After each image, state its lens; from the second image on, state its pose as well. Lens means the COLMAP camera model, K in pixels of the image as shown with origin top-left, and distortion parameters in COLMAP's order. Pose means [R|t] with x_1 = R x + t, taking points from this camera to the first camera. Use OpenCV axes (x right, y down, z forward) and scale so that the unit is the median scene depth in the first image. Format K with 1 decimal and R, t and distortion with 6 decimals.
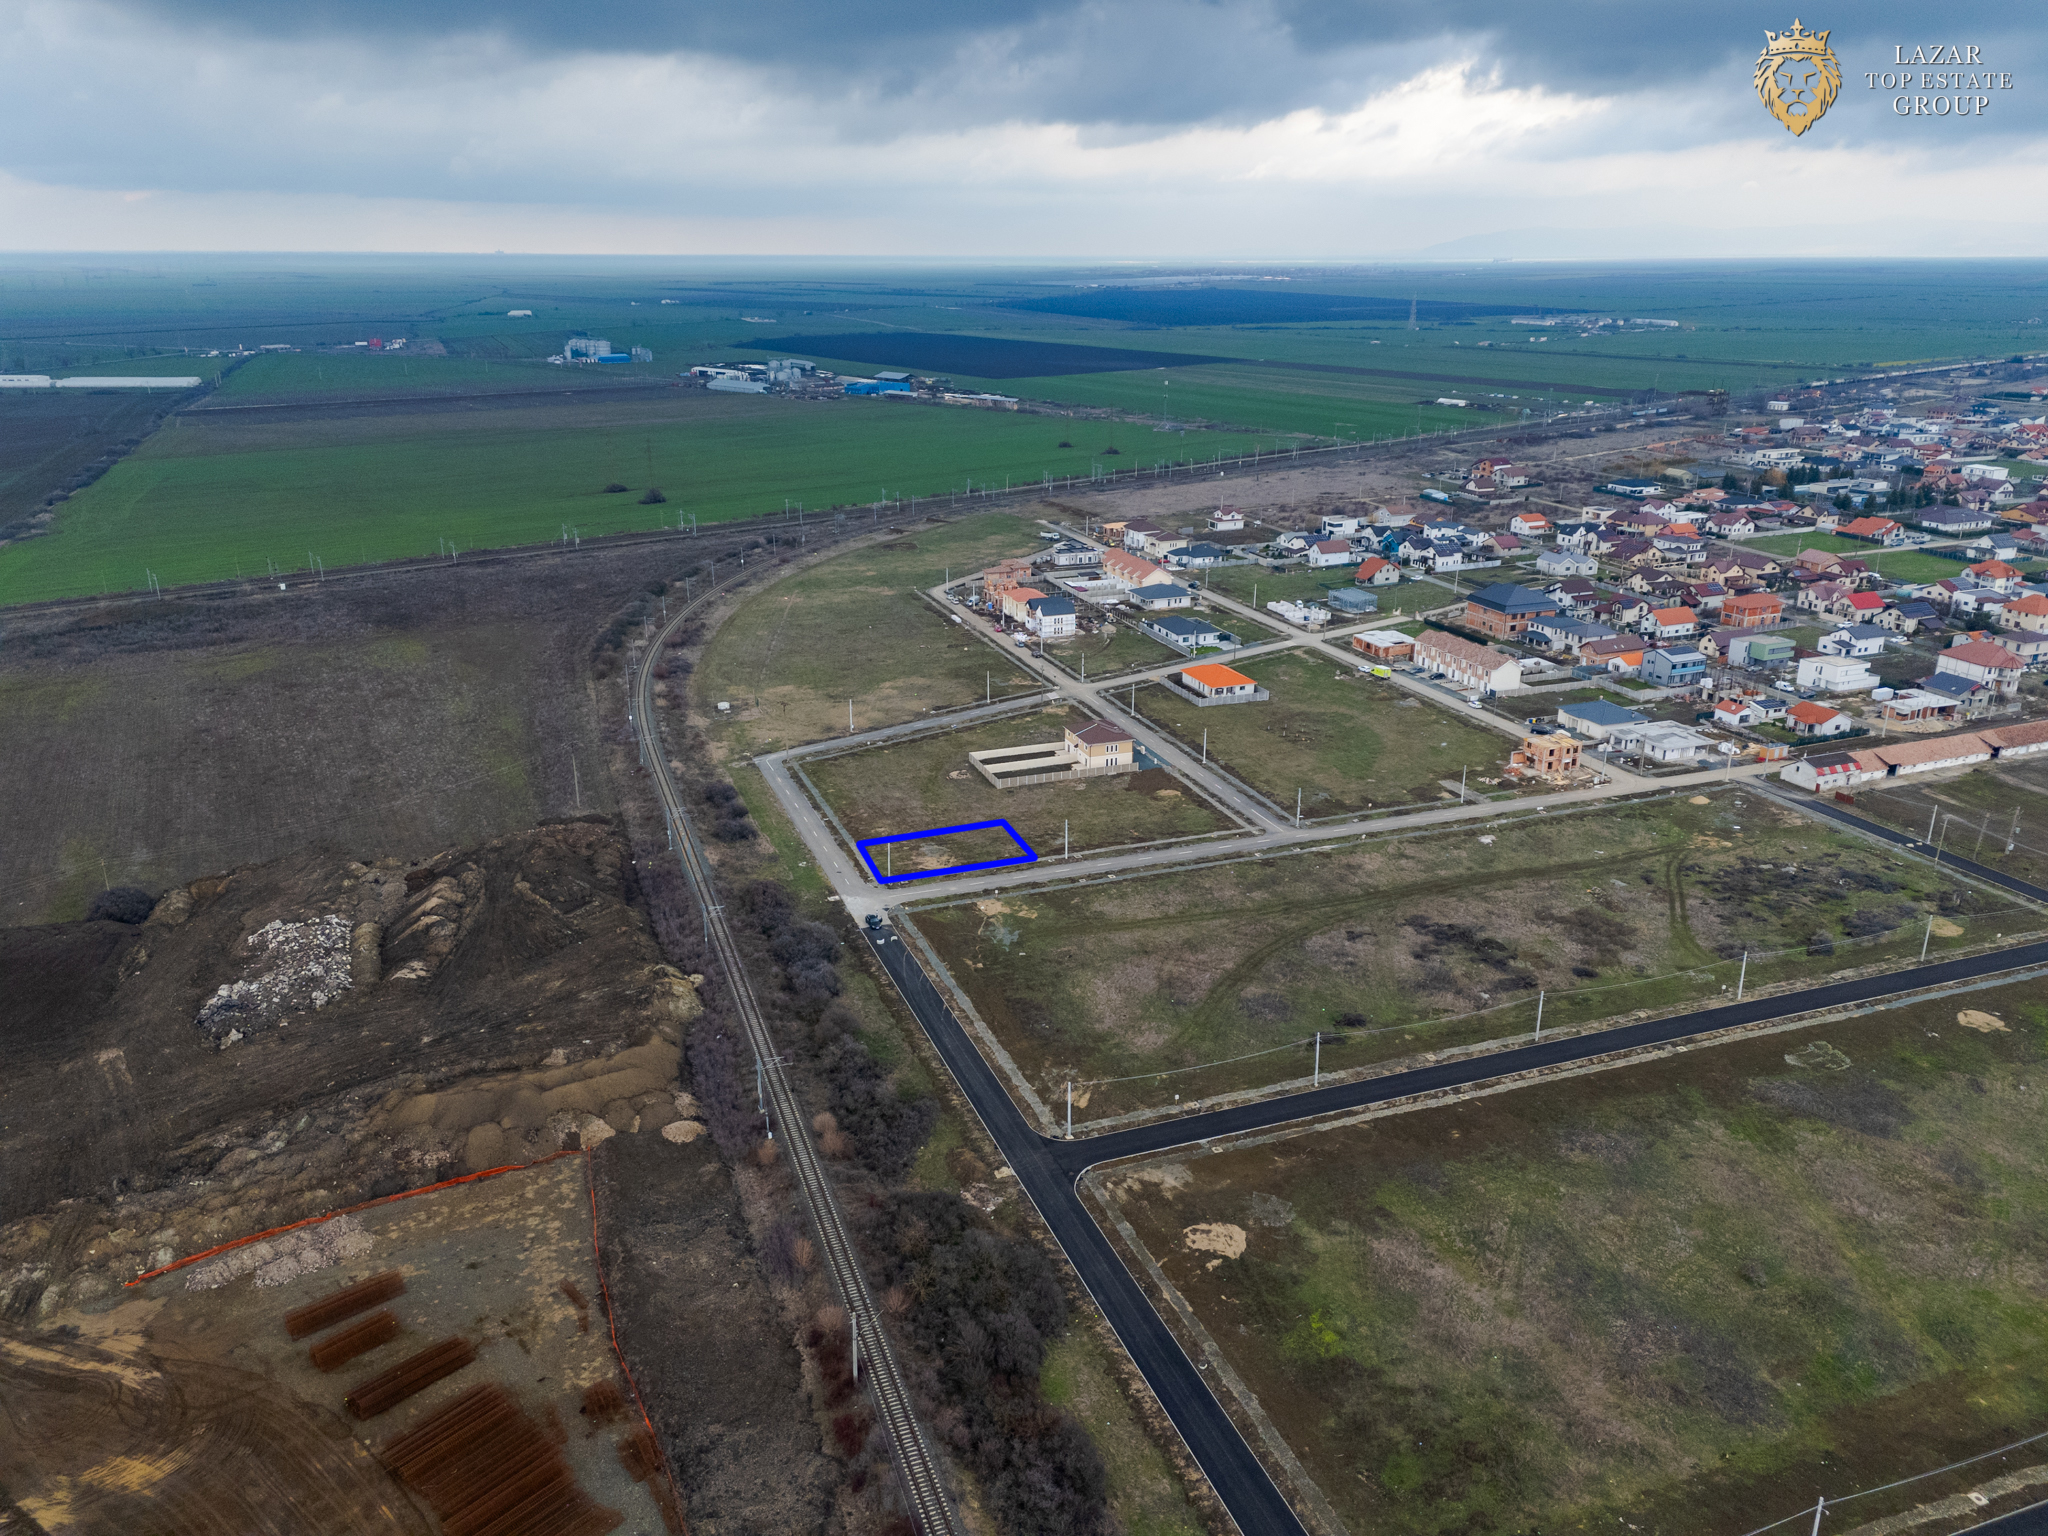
lens RADIAL K [[1488.9, 0, 1029.7], [0, 1488.9, 767.1], [0, 0, 1]] dist [0.106050, -0.126964]
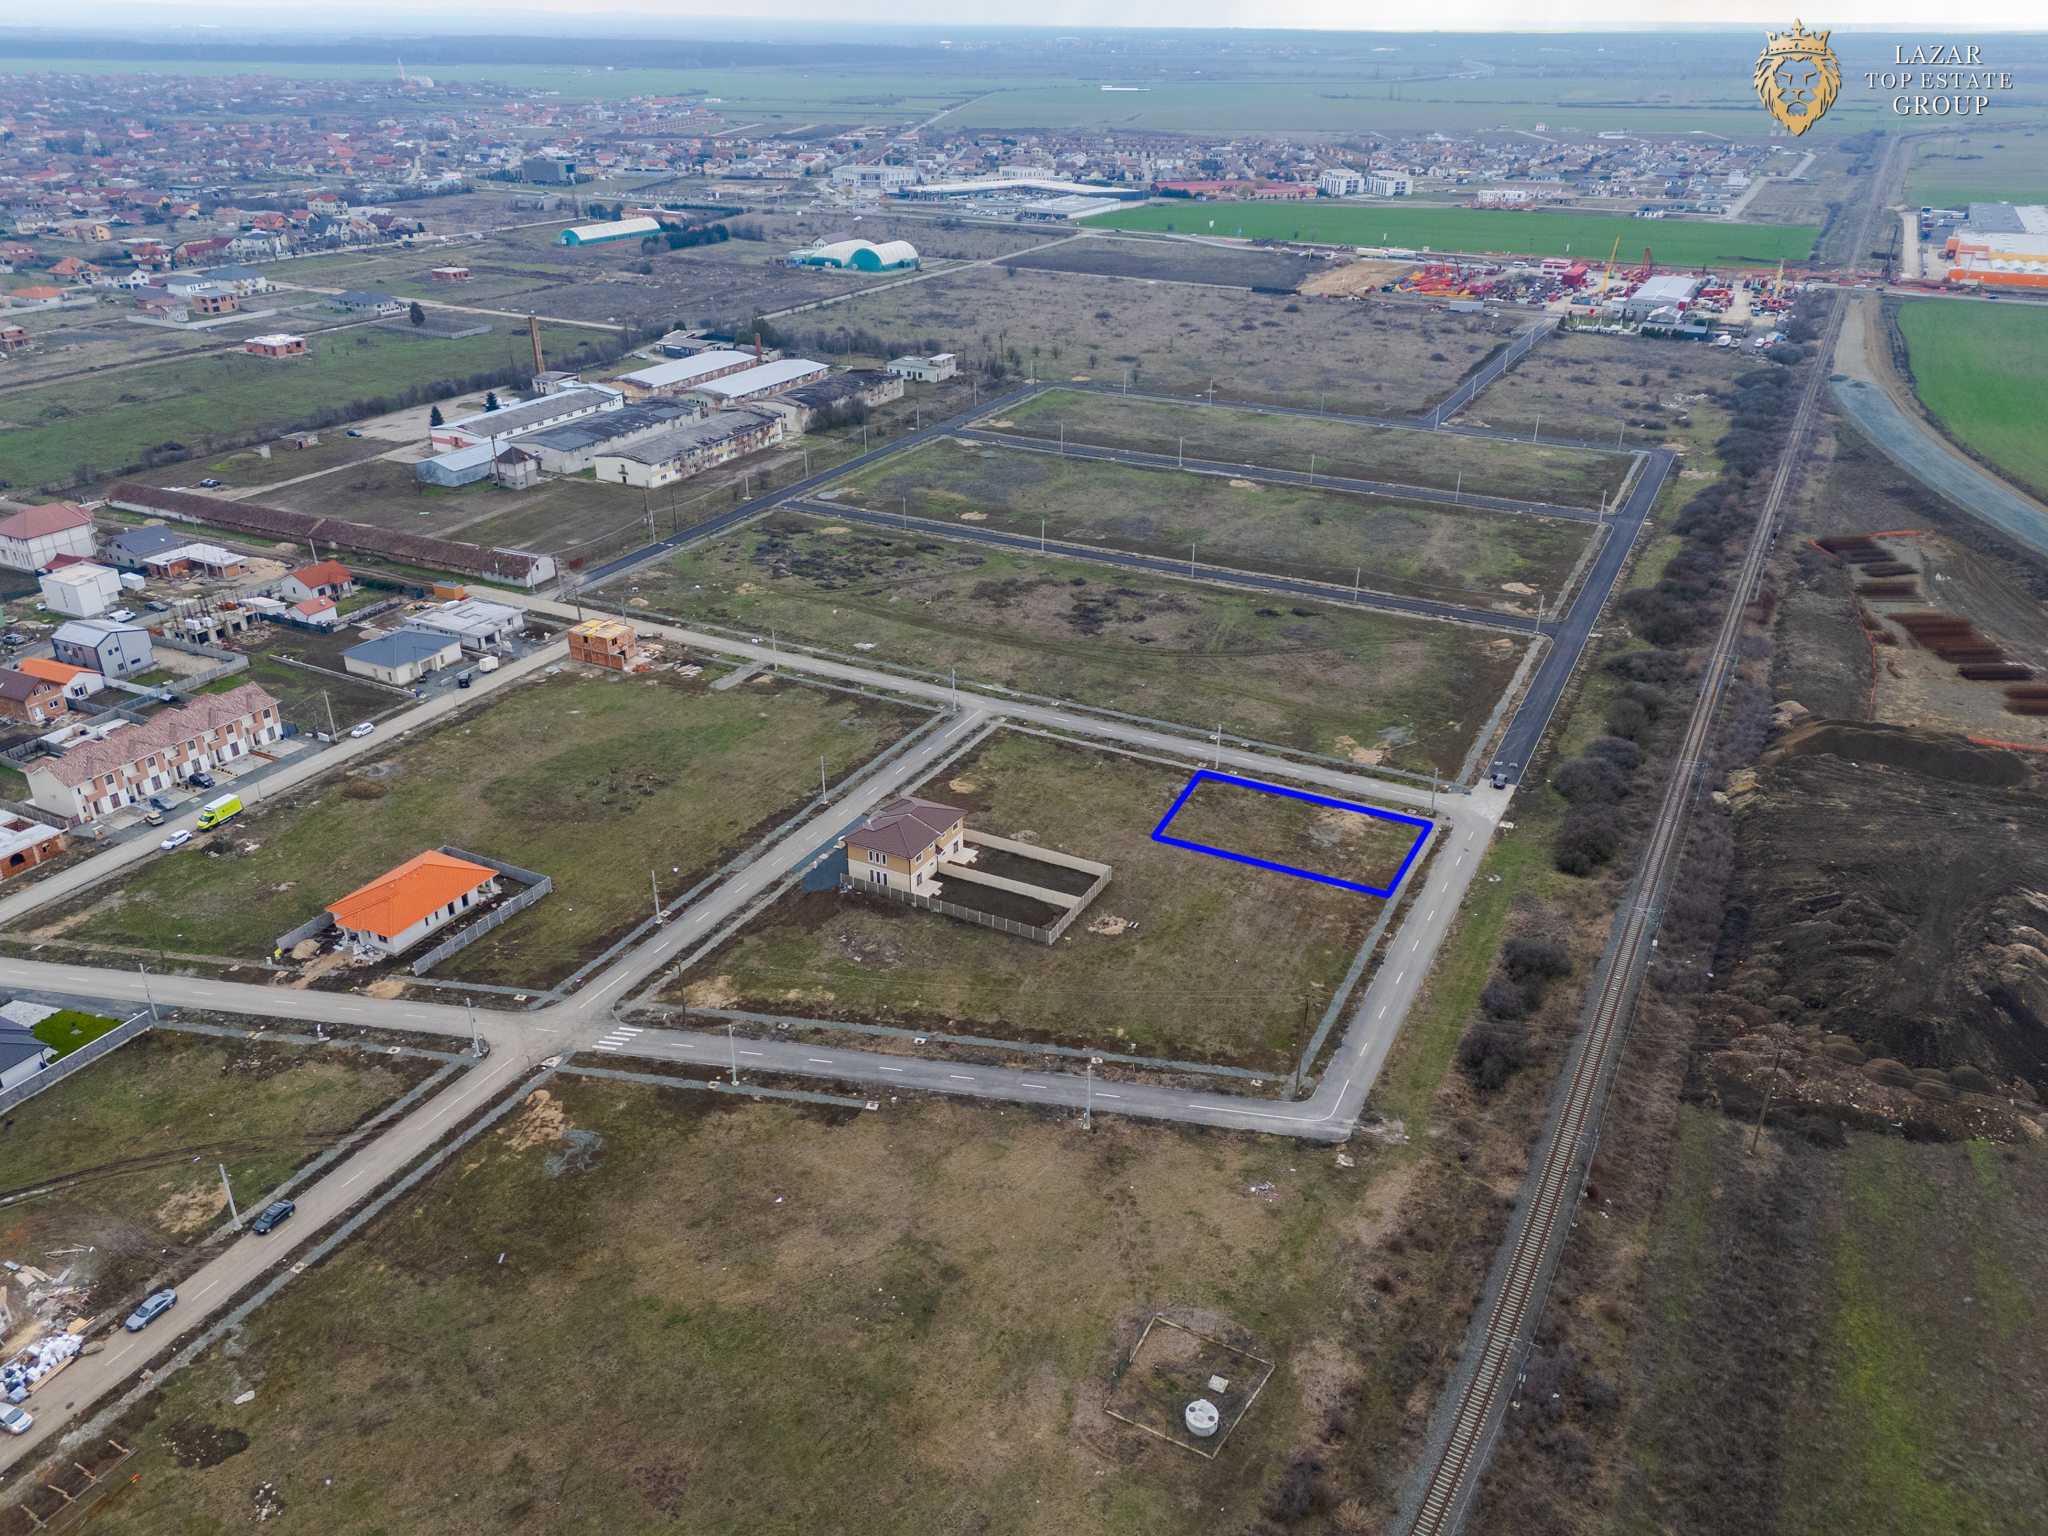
lens RADIAL K [[1488.9, 0, 1029.7], [0, 1488.9, 767.1], [0, 0, 1]] dist [0.106050, -0.126964]
pose [[-0.673139, -0.333544, 0.660025, -0.378783], [0.235688, 0.749207, 0.618983, -0.400532], [-0.700953, 0.572221, -0.425708, 1.155202]]
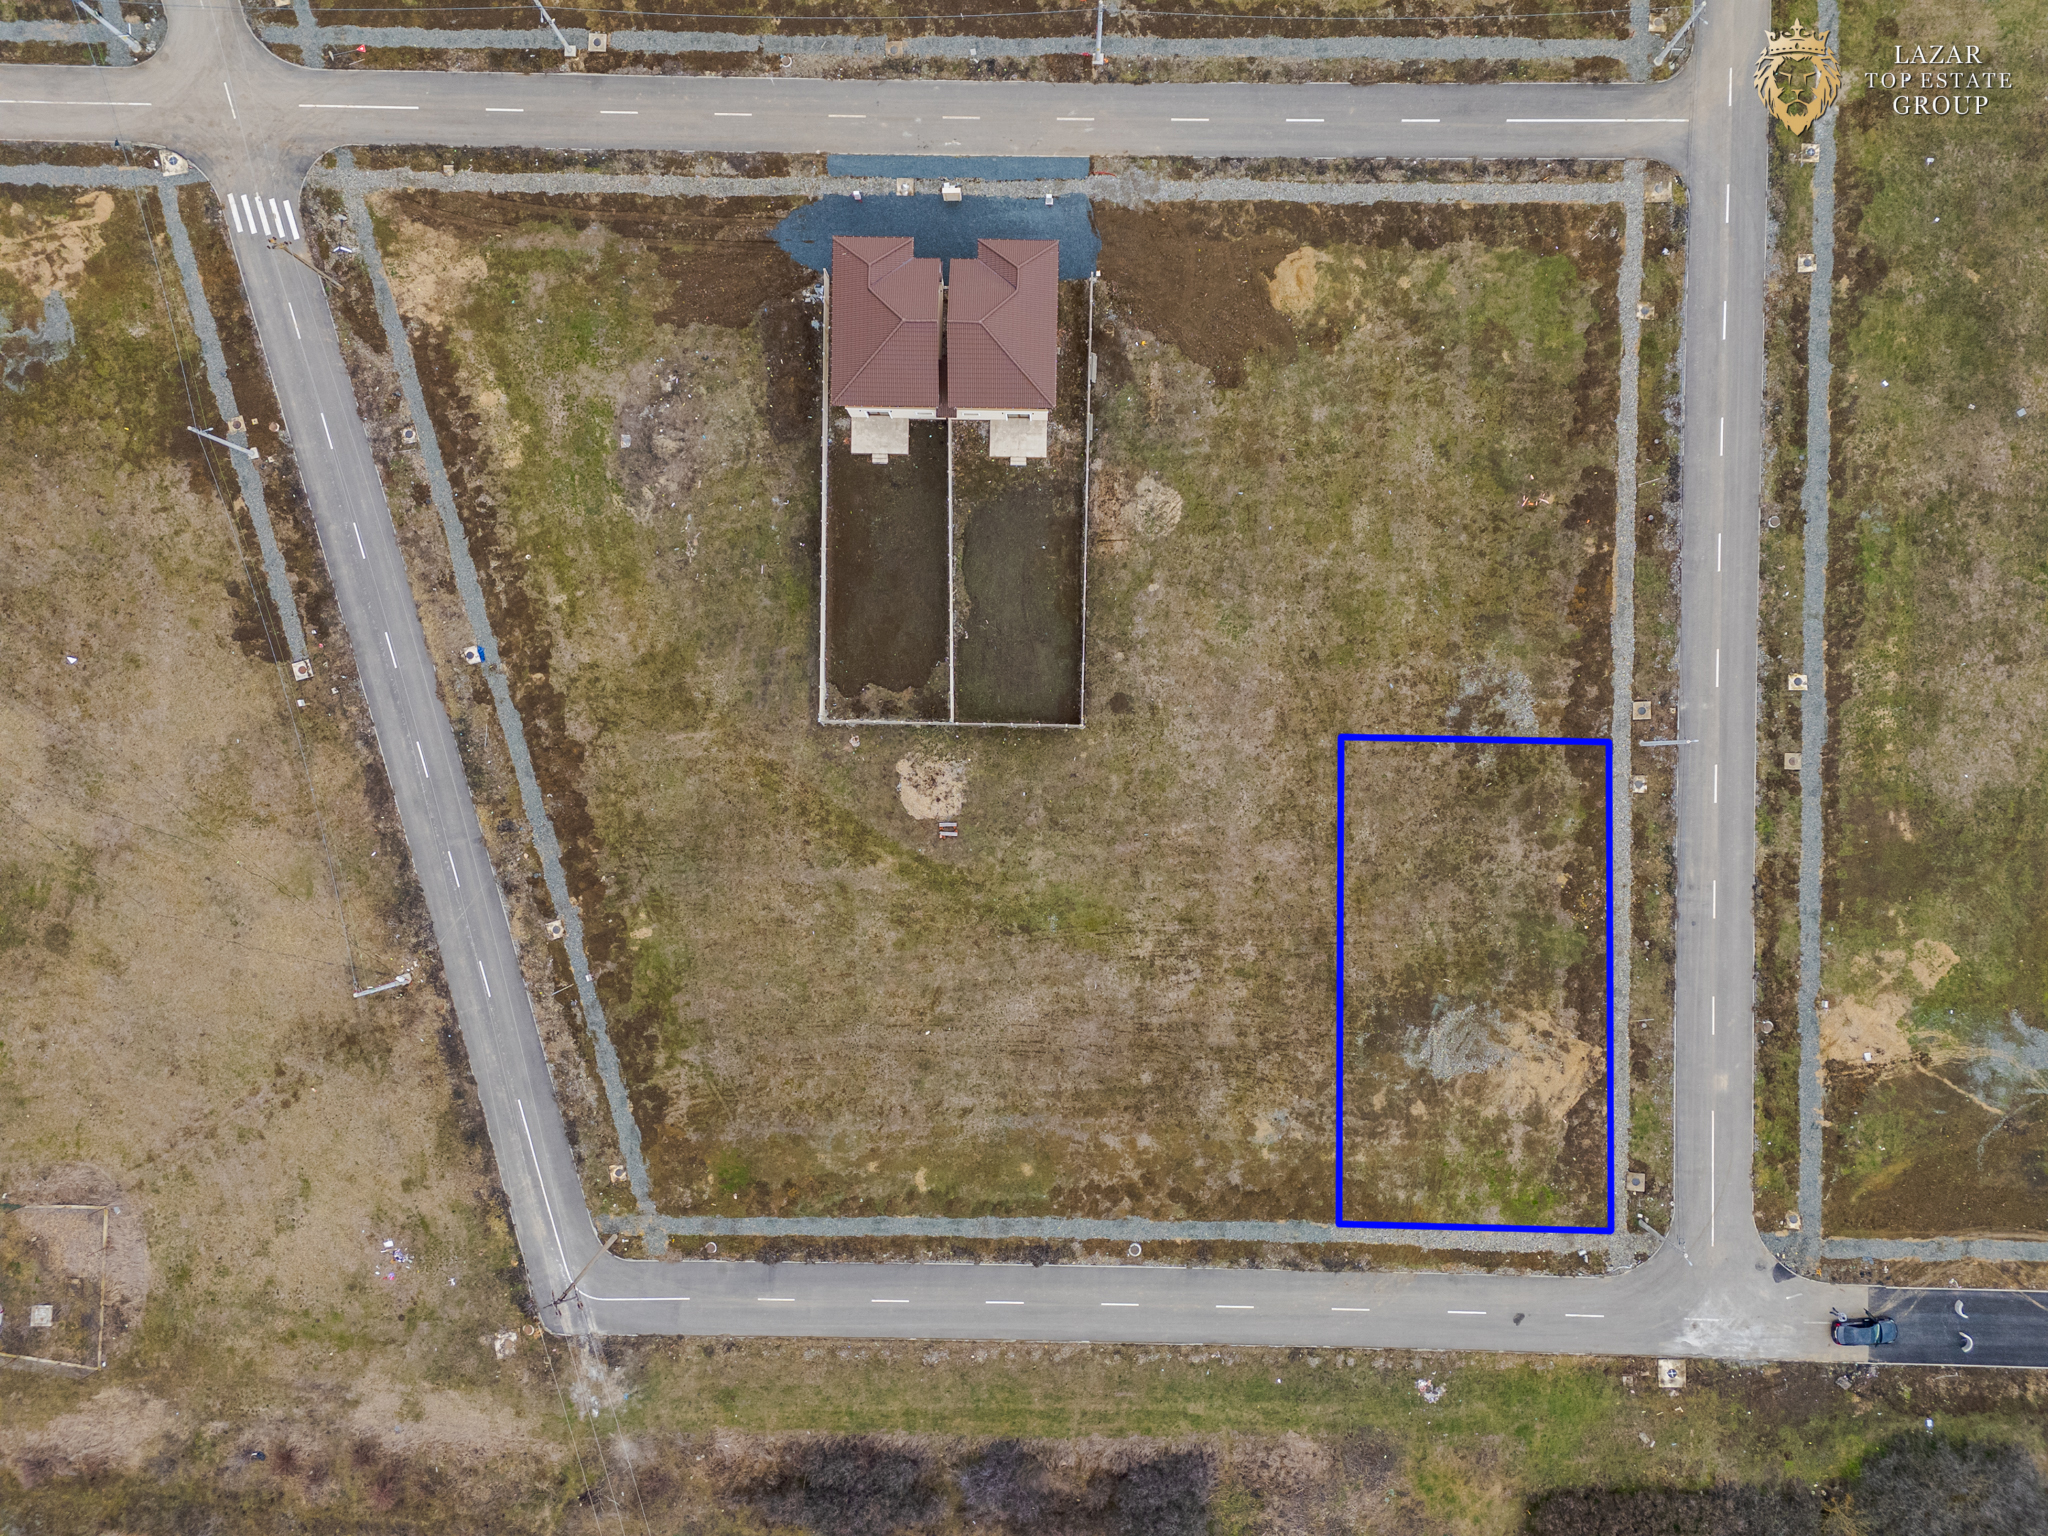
lens RADIAL K [[1433.1, 0, 1024.0], [0, 1433.1, 768.0], [0, 0, 1]] dist [0.056169, -0.036085]
pose [[0.366984, -0.930227, 0.000625, -0.032069], [0.322625, 0.127909, 0.937845, -0.271910], [-0.872488, -0.343972, 0.347055, 0.805664]]
